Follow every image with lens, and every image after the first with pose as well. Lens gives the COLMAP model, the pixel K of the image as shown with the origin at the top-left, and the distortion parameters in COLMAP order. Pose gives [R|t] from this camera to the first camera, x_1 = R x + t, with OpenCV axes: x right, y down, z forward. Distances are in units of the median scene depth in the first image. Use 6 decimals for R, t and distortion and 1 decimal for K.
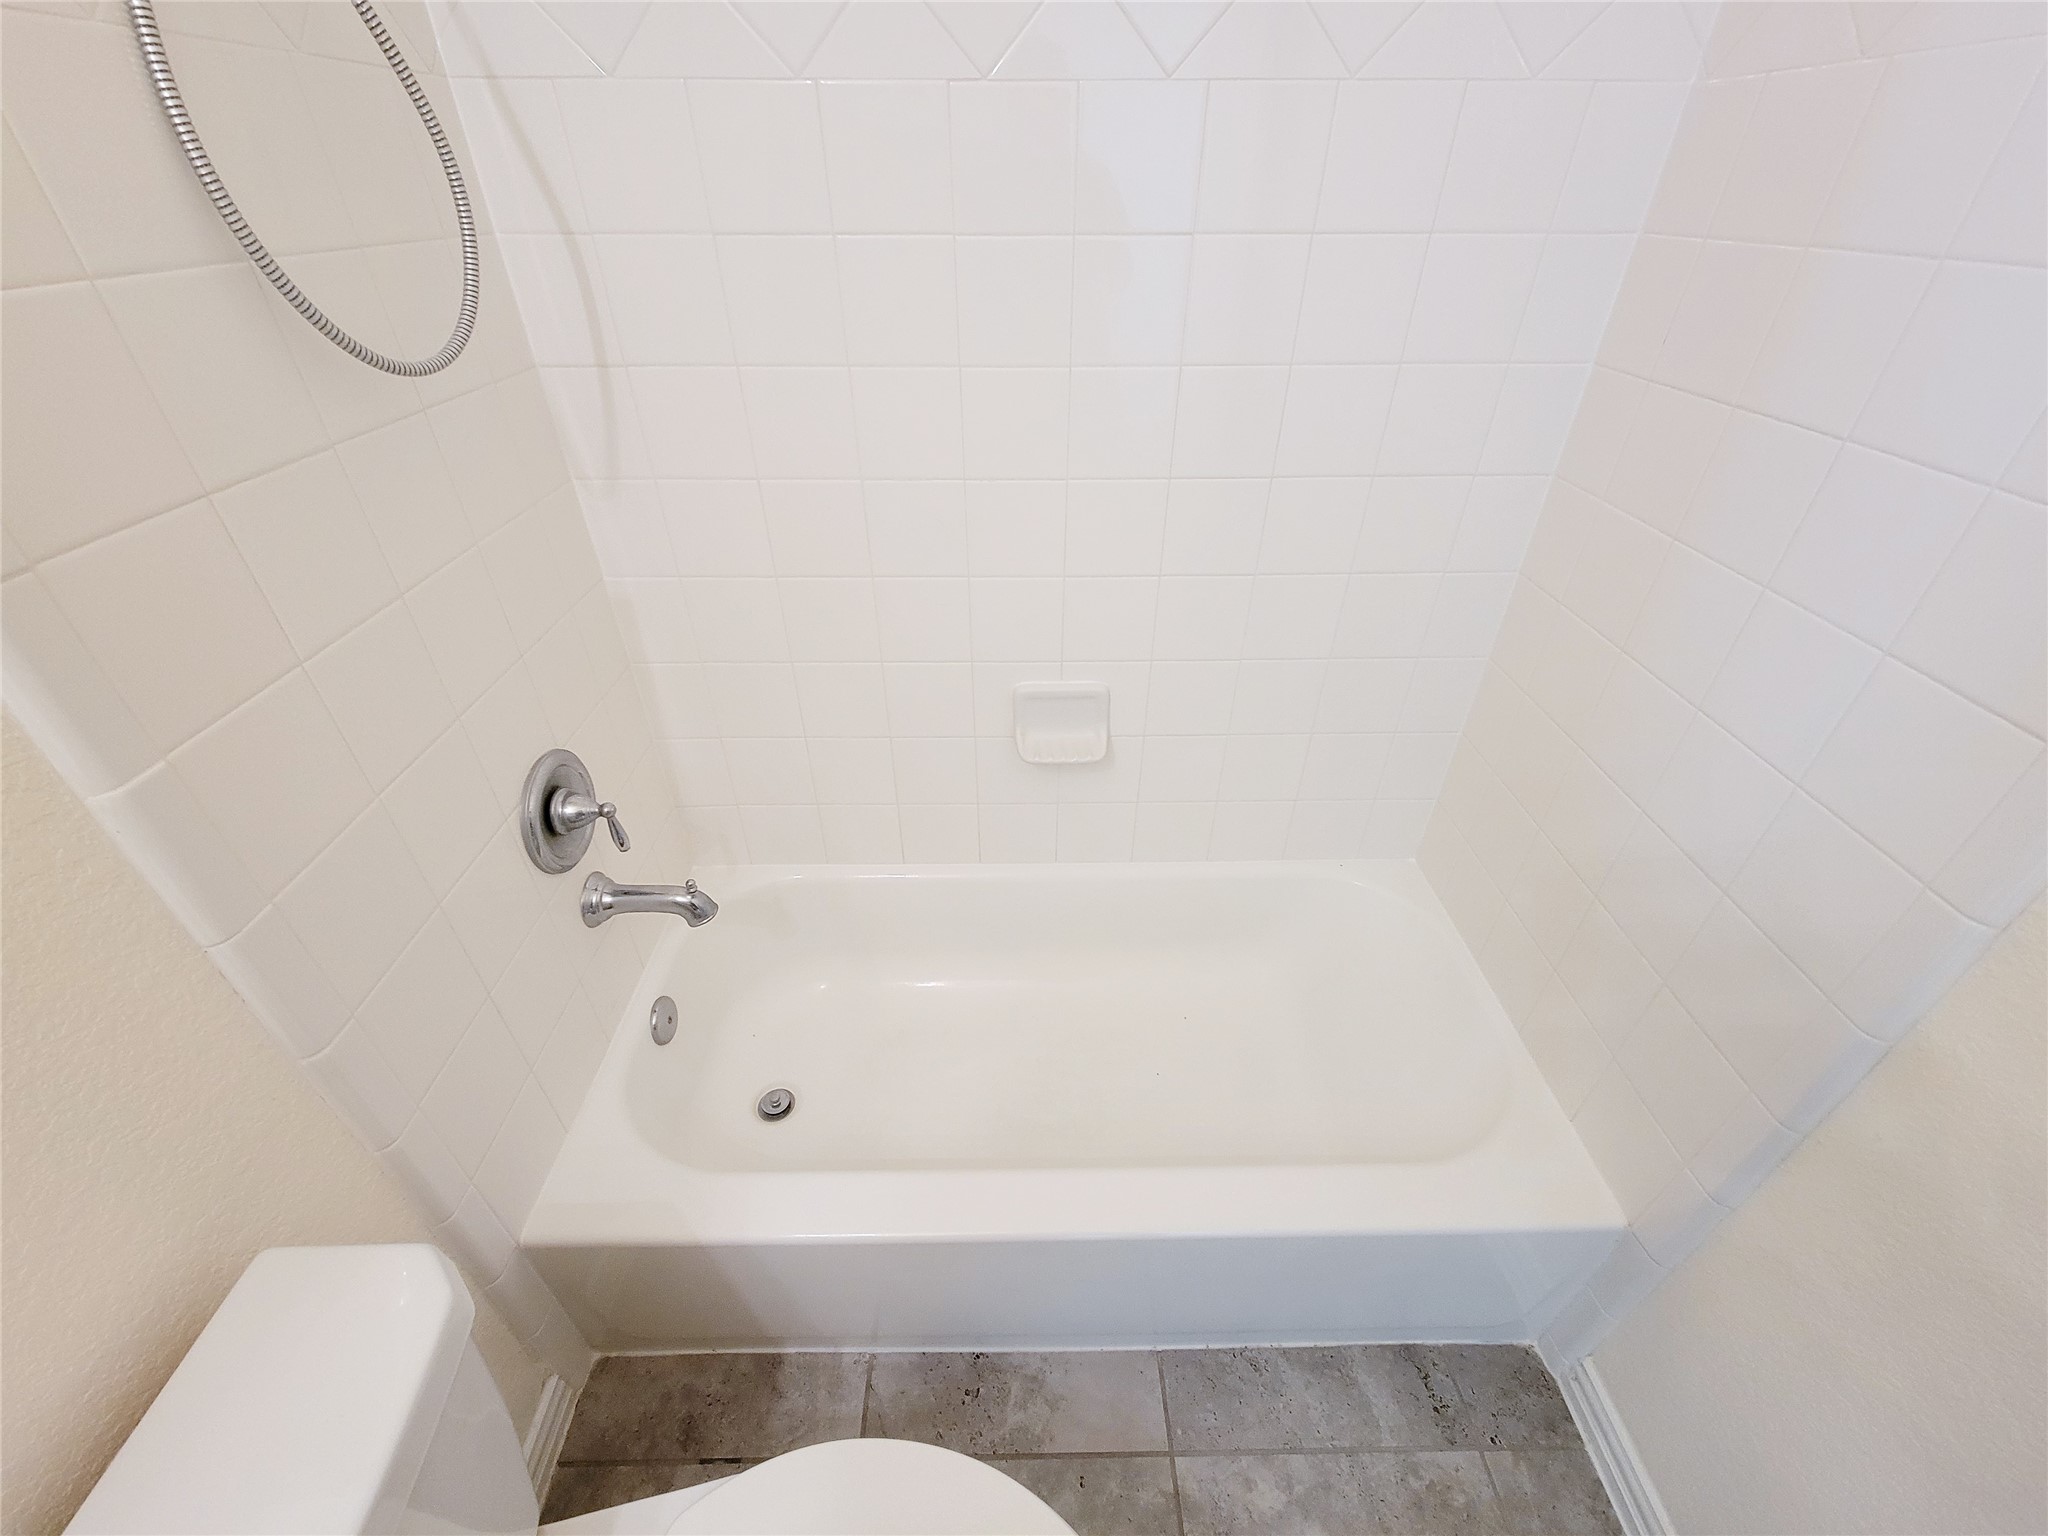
lens RADIAL K [[821.2, 0, 1019.7], [0, 821.2, 754.4], [0, 0, 1]] dist [-0.002257, -0.000518]
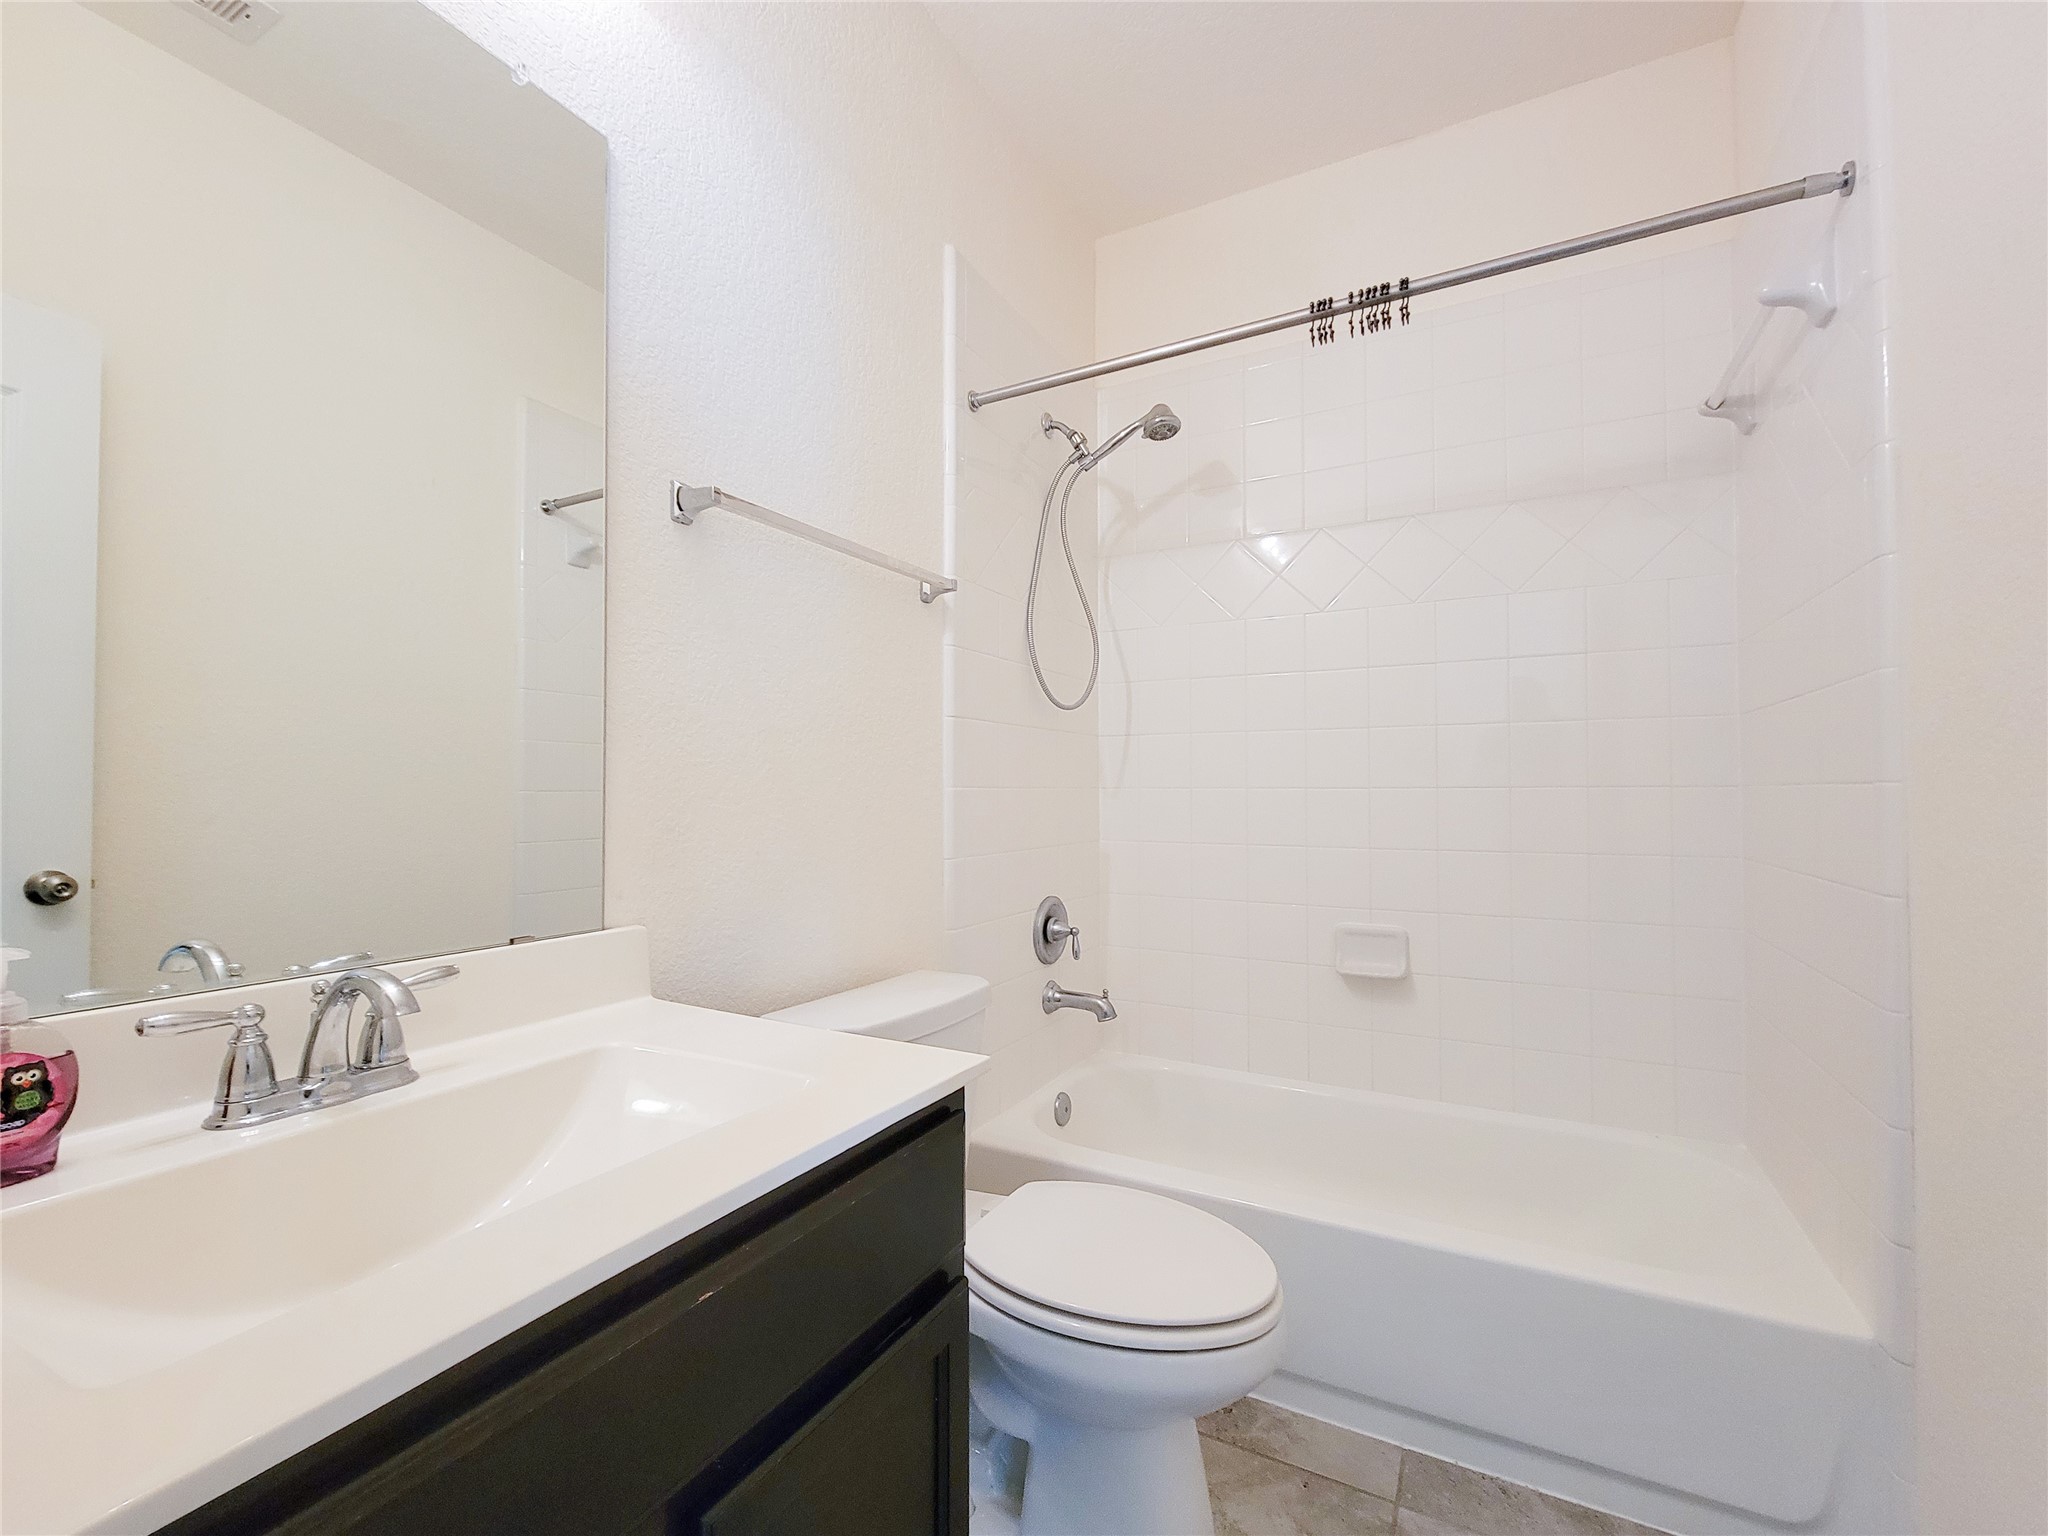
lens RADIAL K [[858.4, 0, 1021.9], [0, 858.4, 772.0], [0, 0, 1]] dist [0.007928, -0.005571]
pose [[0.868795, -0.014521, -0.494958, 0.310677], [-0.281129, 0.808388, -0.517180, 0.749146], [0.407628, 0.588471, 0.698241, -0.524479]]
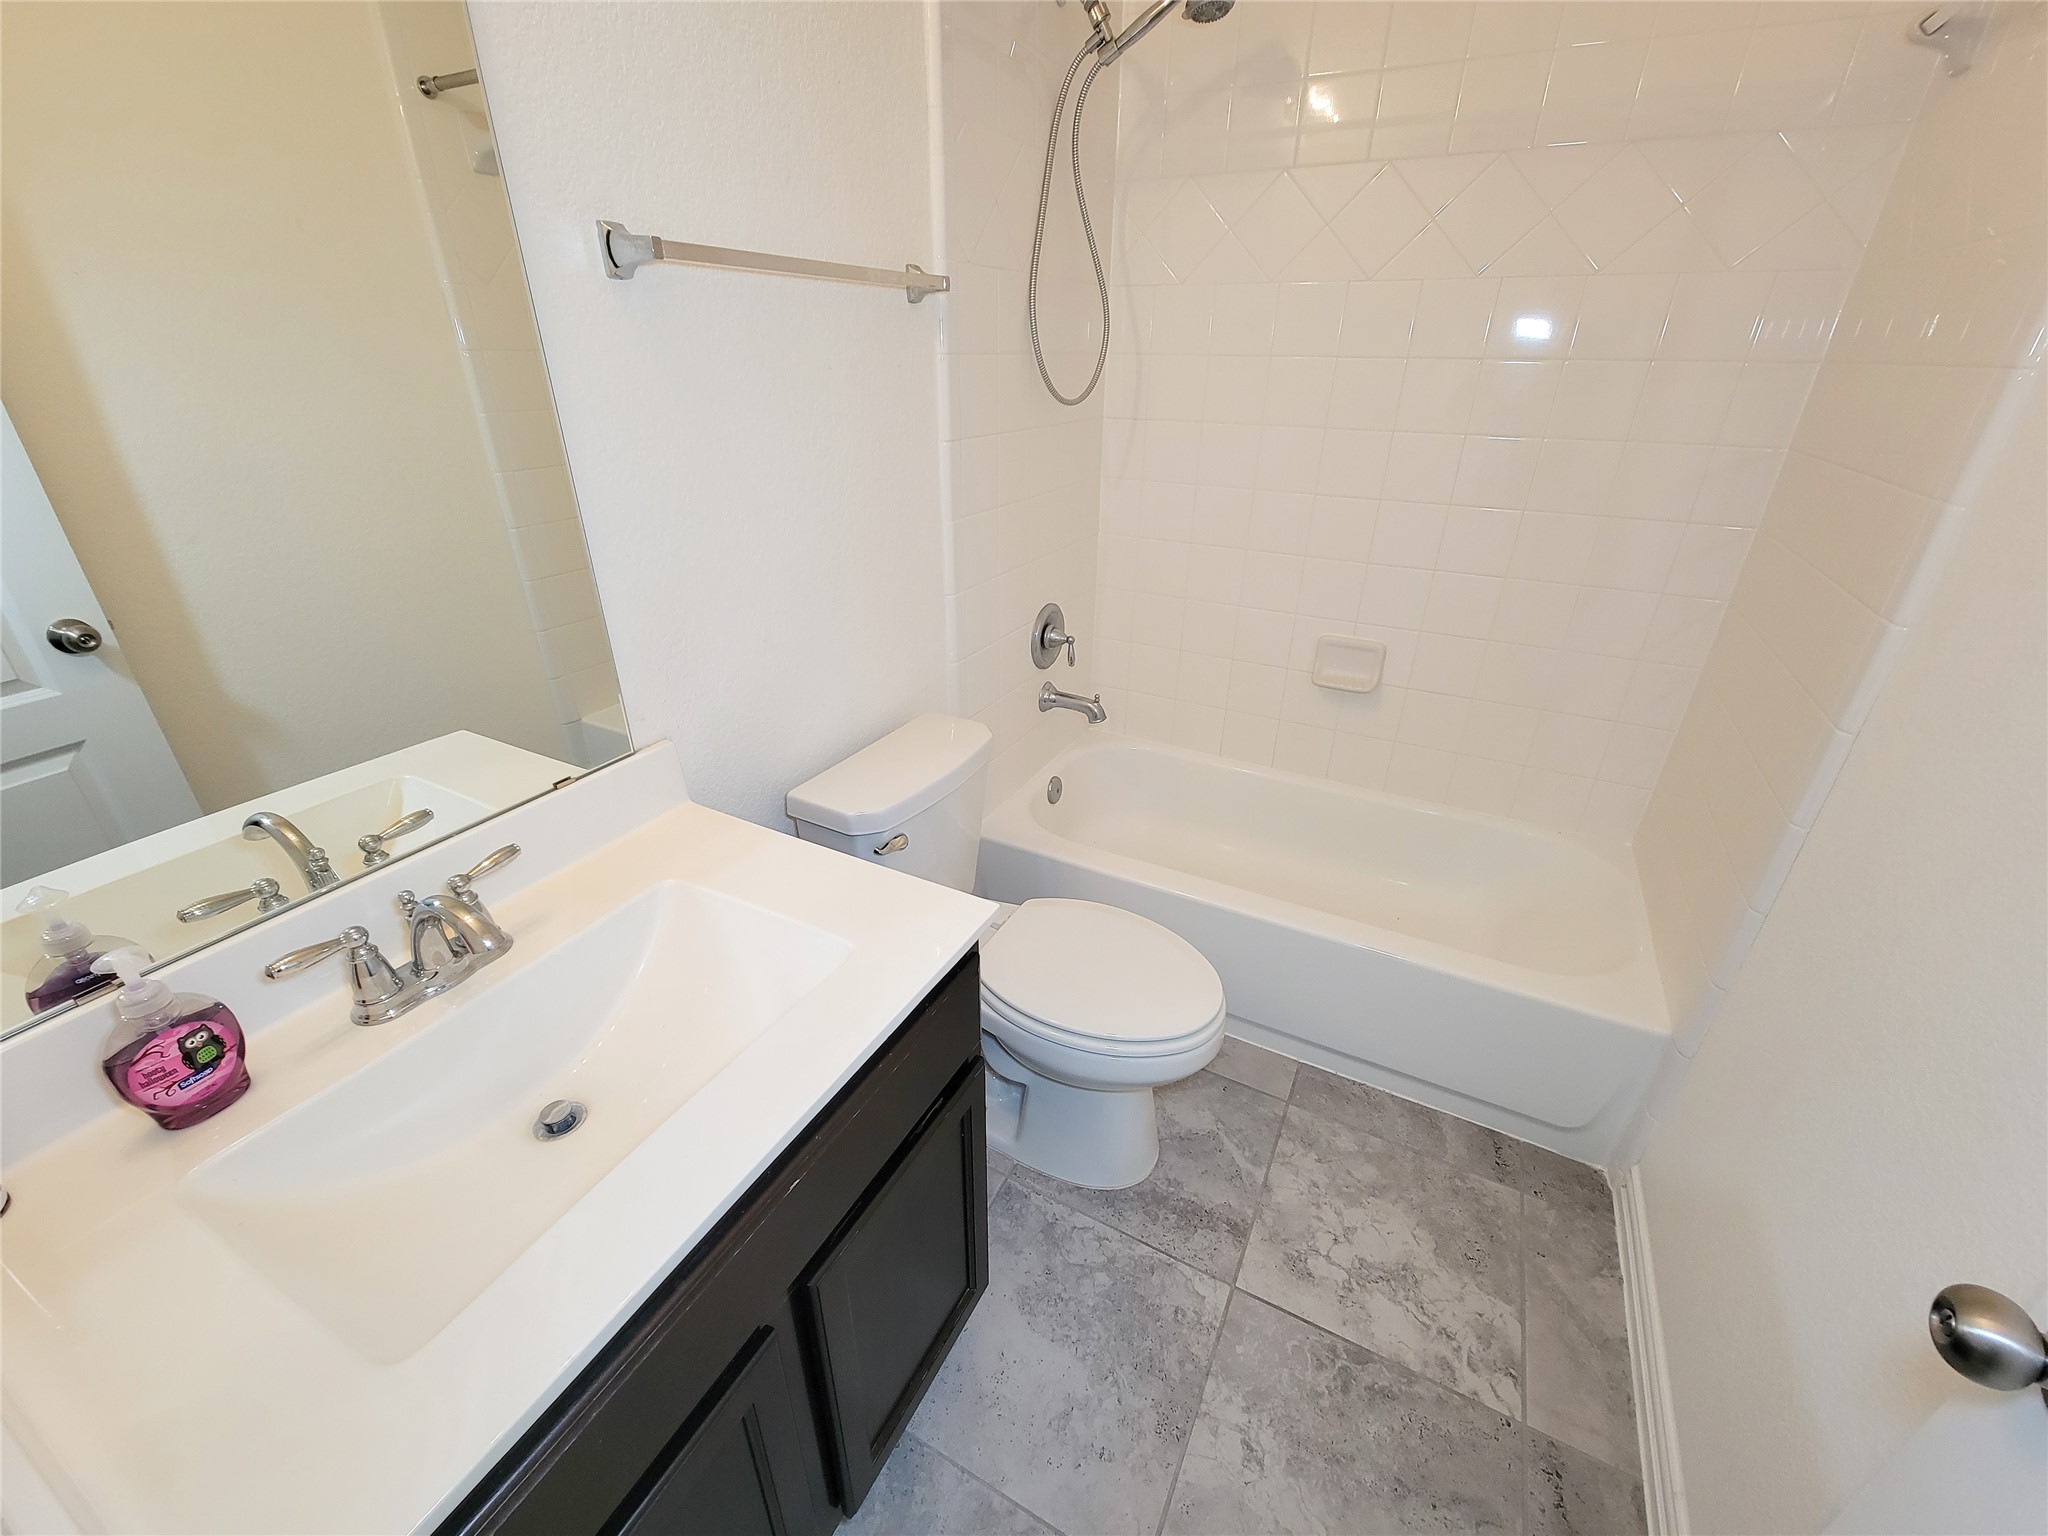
lens RADIAL K [[821.2, 0, 1019.7], [0, 821.2, 754.4], [0, 0, 1]] dist [-0.002257, -0.000518]
pose [[0.871850, 0.222443, -0.436344, 0.254749], [-0.285223, 0.954850, -0.083126, 0.478968], [0.398152, 0.196929, 0.895932, -0.633052]]
